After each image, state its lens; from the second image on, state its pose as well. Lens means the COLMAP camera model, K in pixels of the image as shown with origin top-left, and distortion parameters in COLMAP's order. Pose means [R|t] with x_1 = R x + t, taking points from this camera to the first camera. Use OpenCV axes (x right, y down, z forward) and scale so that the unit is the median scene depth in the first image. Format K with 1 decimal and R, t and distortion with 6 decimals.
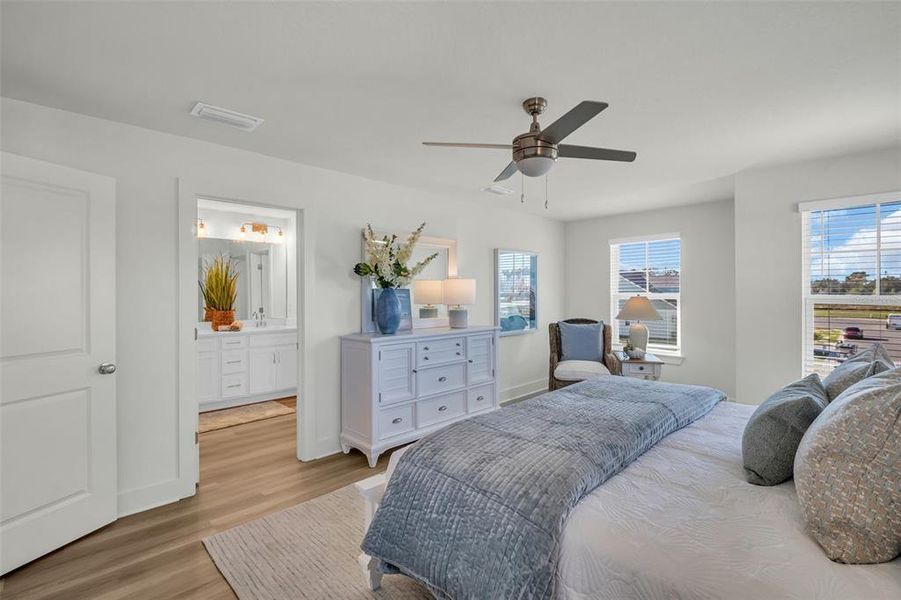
lens RADIAL K [[410.8, 0, 454.3], [0, 410.8, 297.4], [0, 0, 1]] dist [-0.007213, -0.002365]
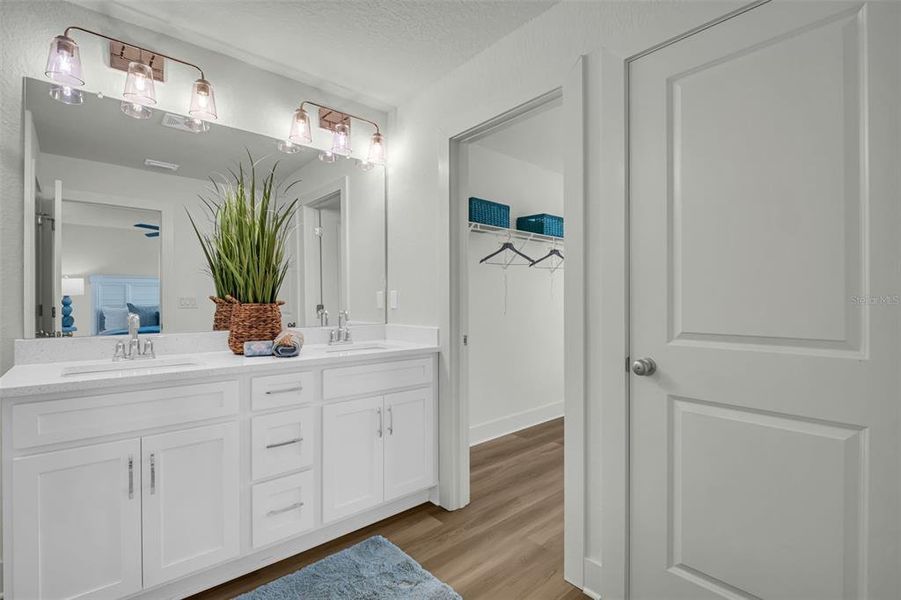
lens RADIAL K [[410.8, 0, 447.0], [0, 410.8, 304.4], [0, 0, 1]] dist [-0.007213, -0.002365]
pose [[0.997416, 0.002521, -0.071794, -0.348441], [-0.002220, 0.999988, 0.004270, 0.030485], [0.071804, -0.004099, 0.997410, 0.612762]]
